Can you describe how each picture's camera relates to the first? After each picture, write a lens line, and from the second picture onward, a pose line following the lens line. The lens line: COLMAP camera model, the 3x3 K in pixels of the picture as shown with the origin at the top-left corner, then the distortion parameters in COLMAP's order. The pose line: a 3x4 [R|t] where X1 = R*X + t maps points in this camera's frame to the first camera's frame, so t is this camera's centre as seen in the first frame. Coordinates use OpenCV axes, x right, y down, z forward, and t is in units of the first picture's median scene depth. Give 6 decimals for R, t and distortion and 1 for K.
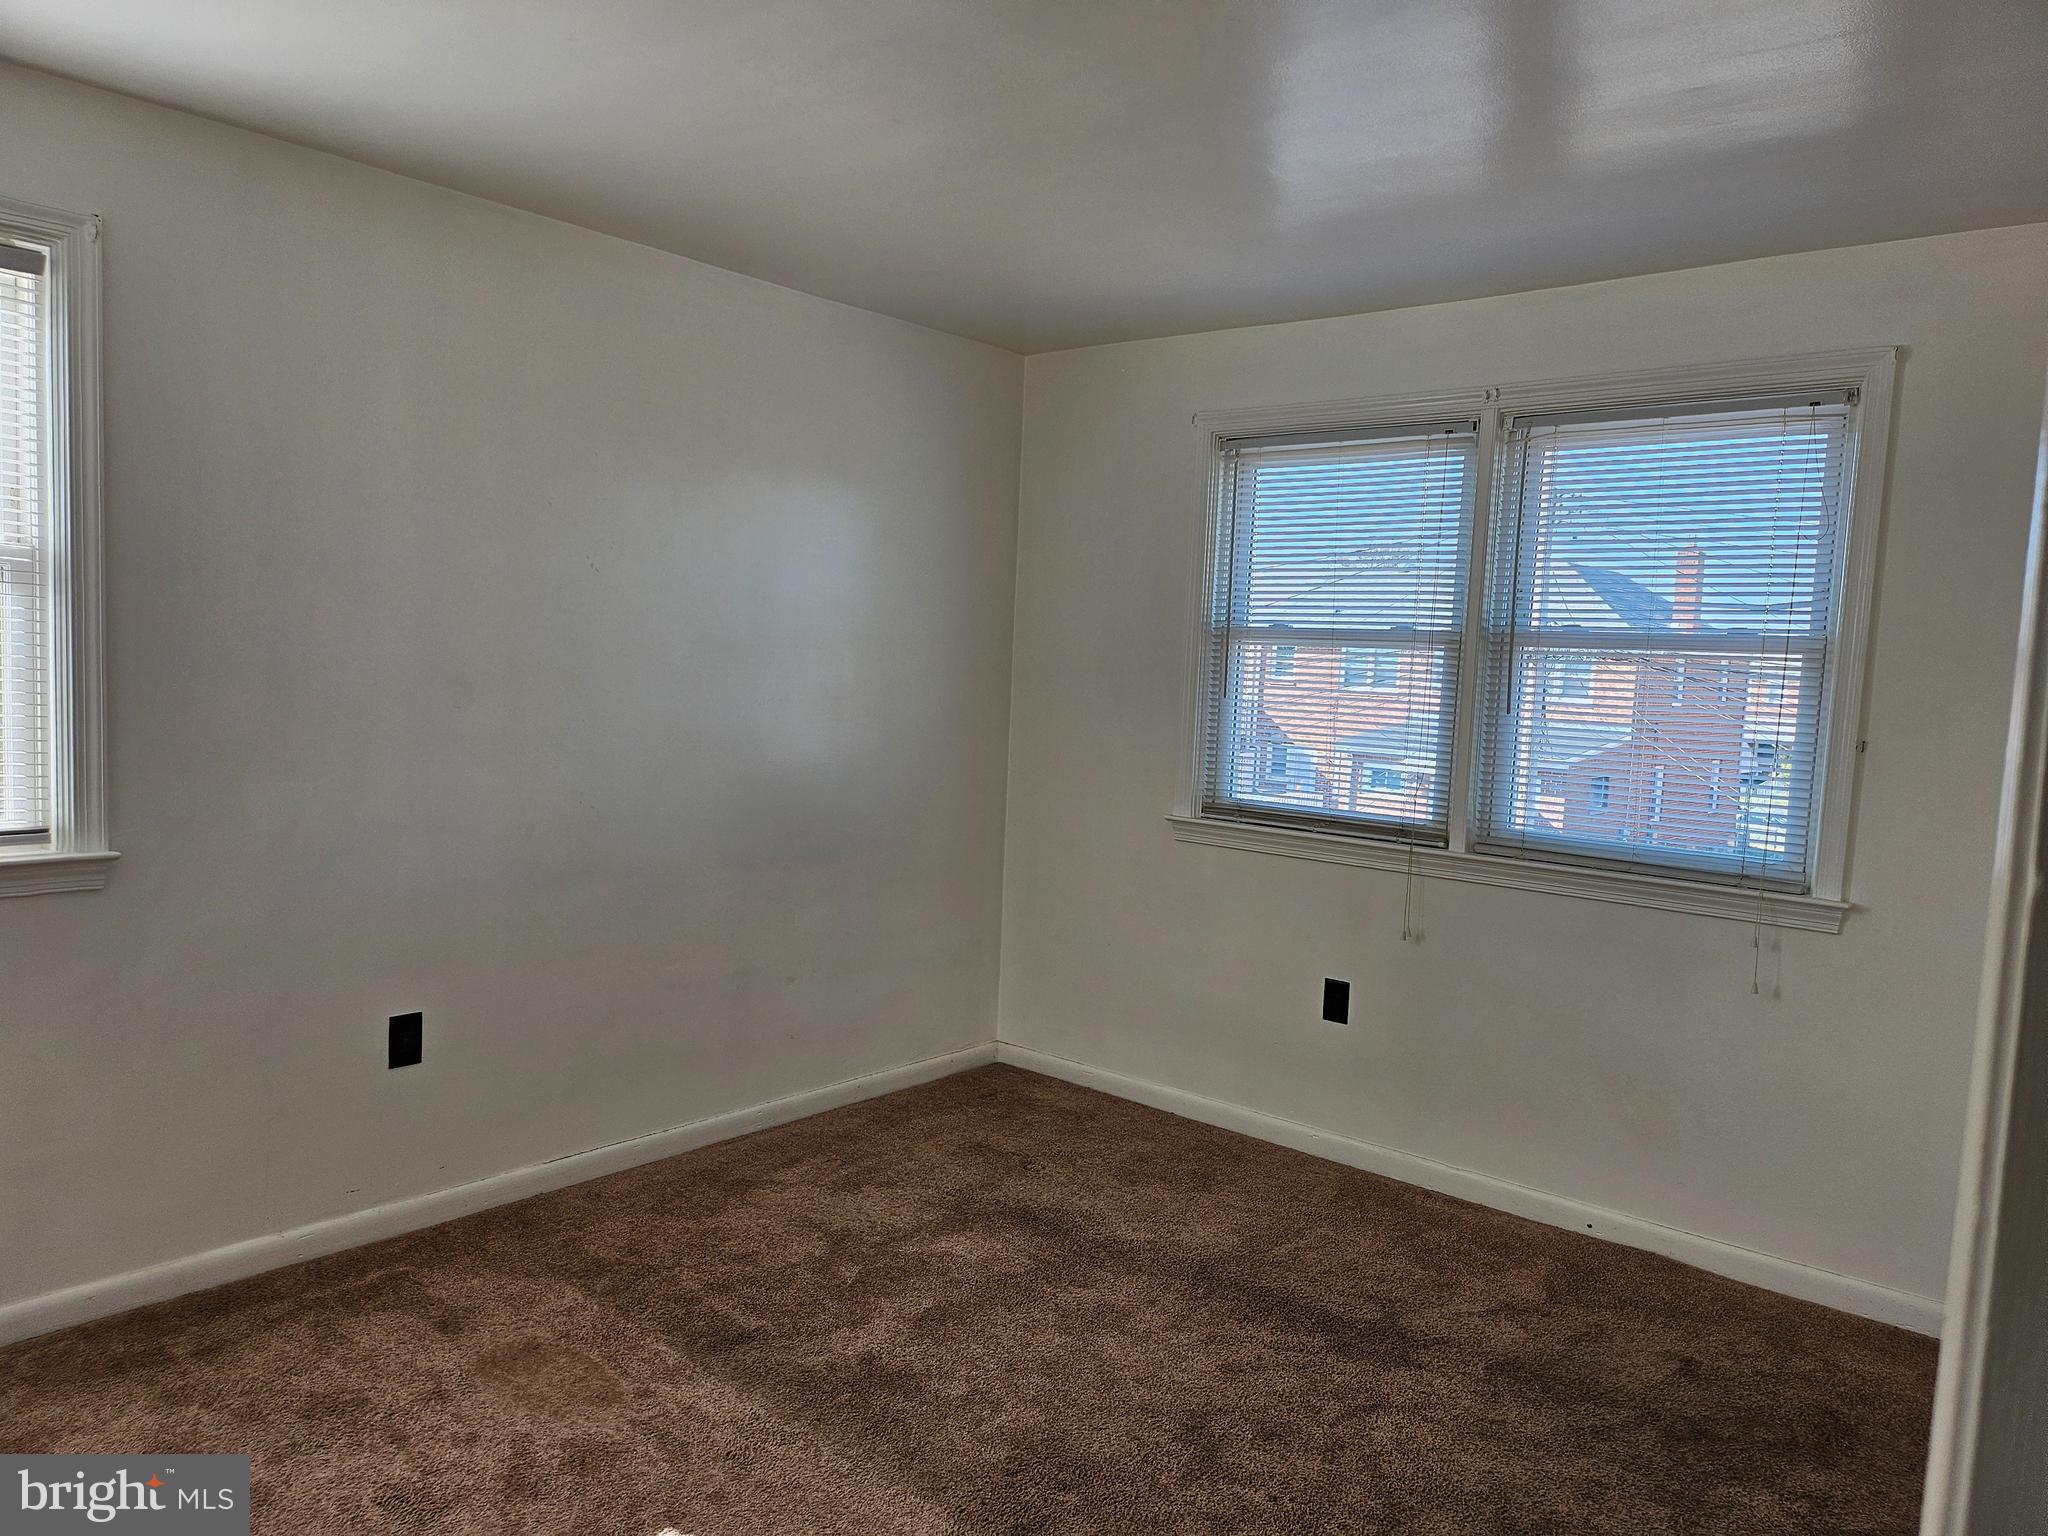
lens RADIAL K [[1441.7, 0, 1024.1], [0, 1441.7, 778.2], [0, 0, 1]] dist [0.054745, -0.061359]
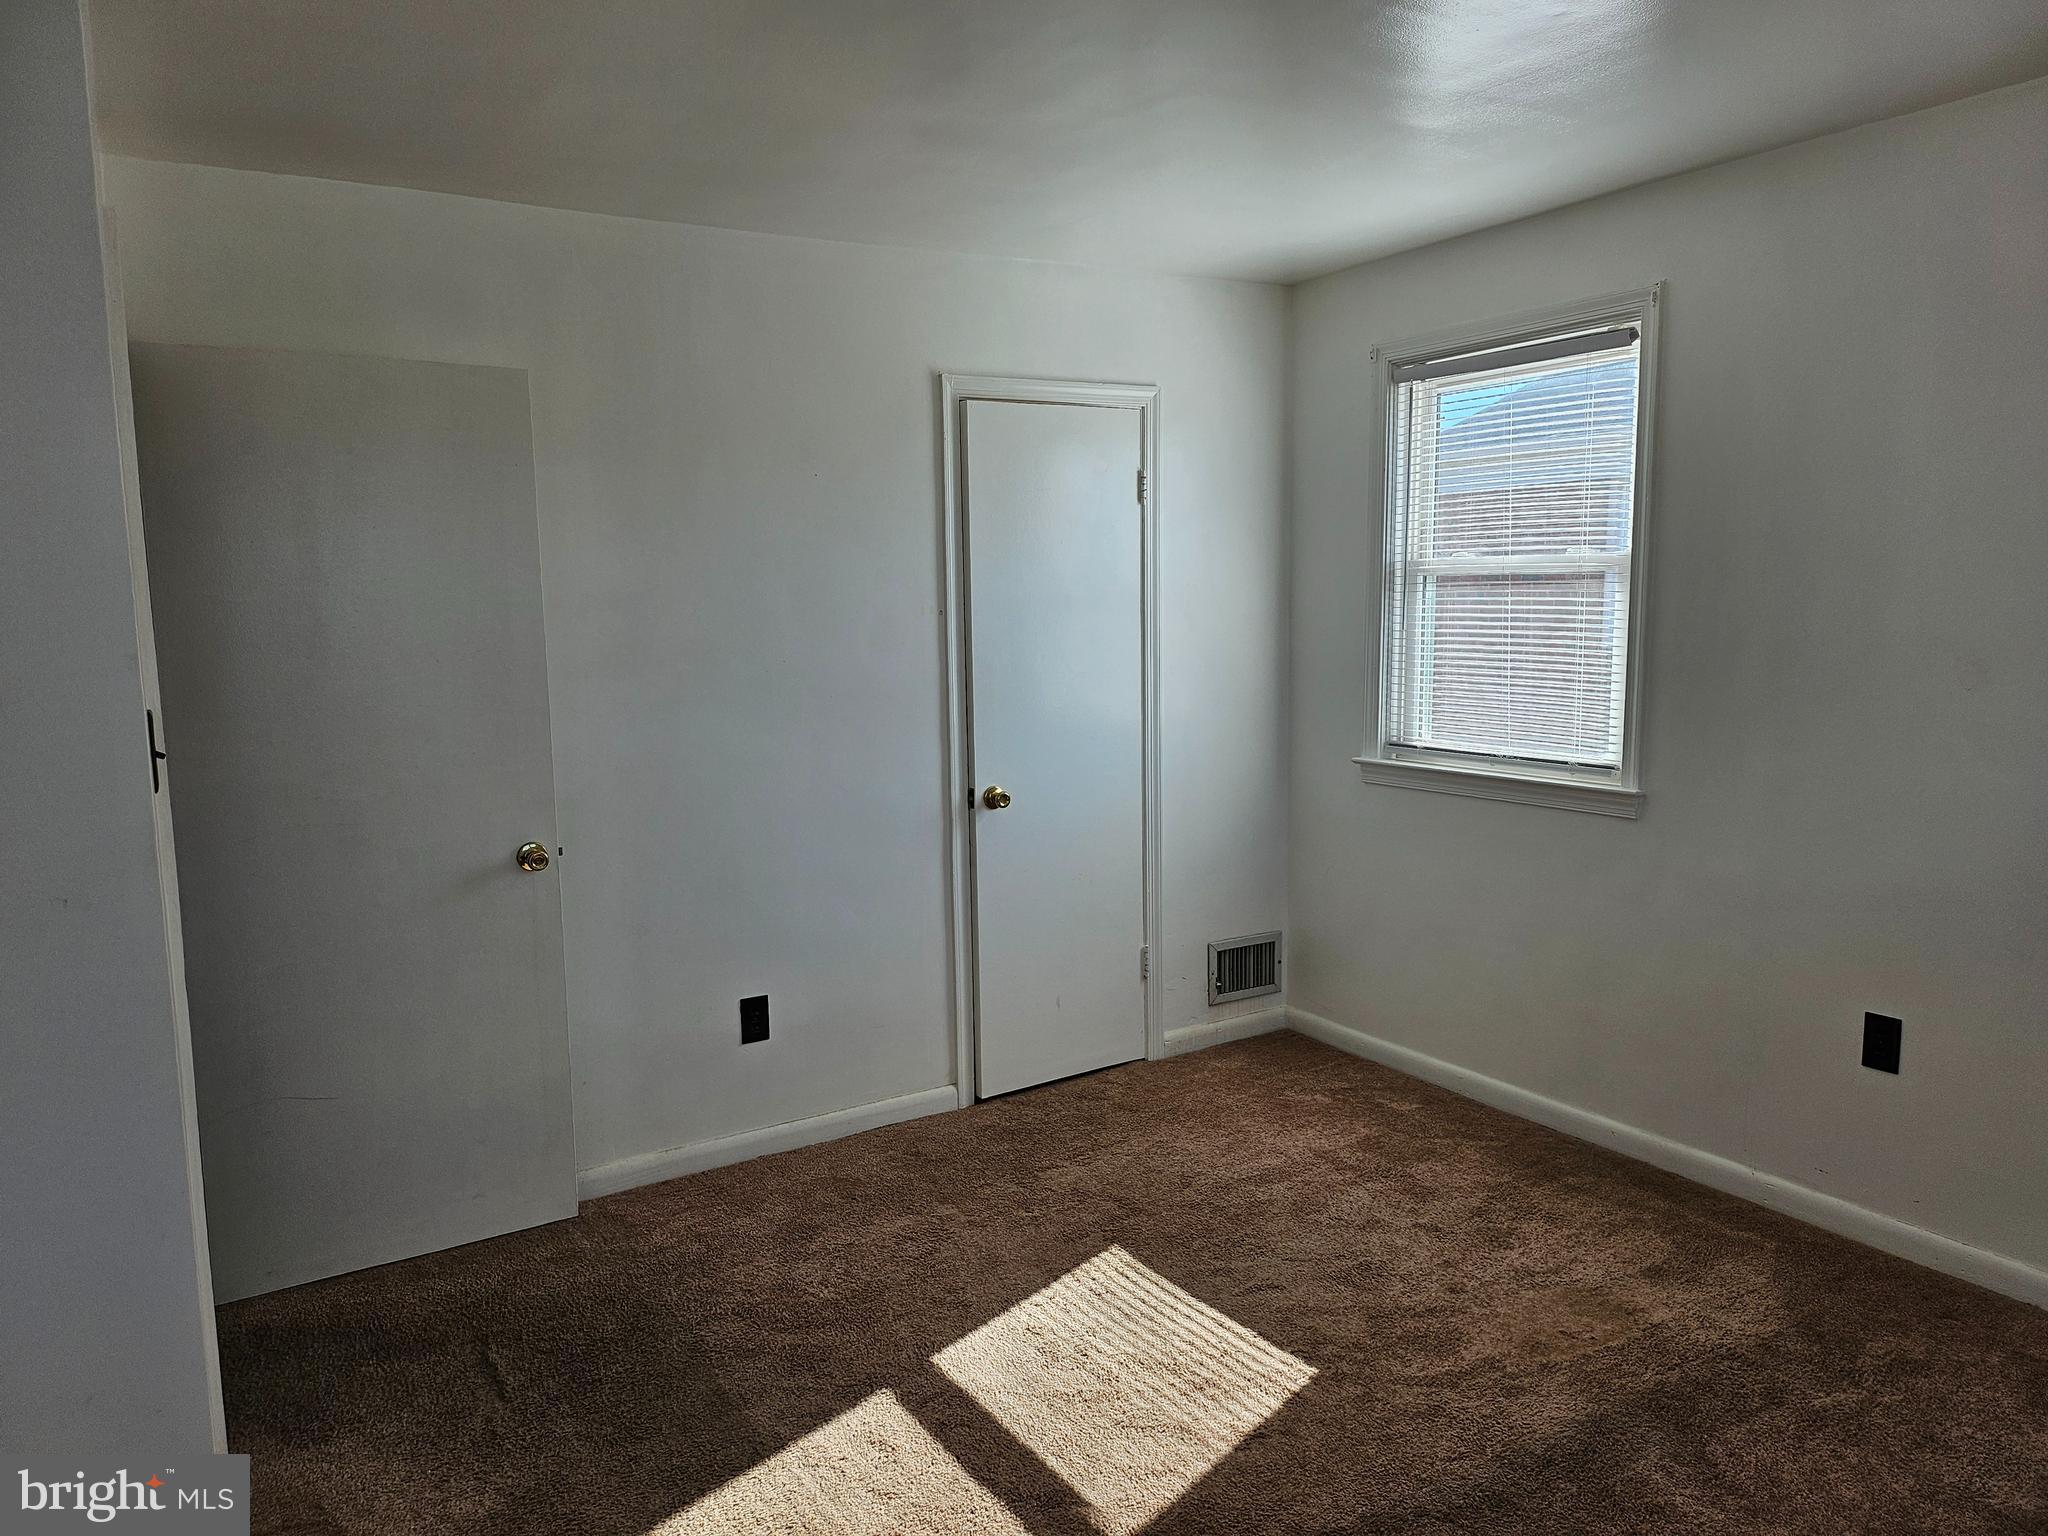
lens RADIAL K [[1441.7, 0, 1024.1], [0, 1441.7, 778.2], [0, 0, 1]] dist [0.054745, -0.061359]
pose [[-0.301117, 0.085661, -0.949732, 0.703465], [-0.079731, 0.990208, 0.114590, -0.060080], [0.950248, 0.110228, -0.291338, 0.829245]]
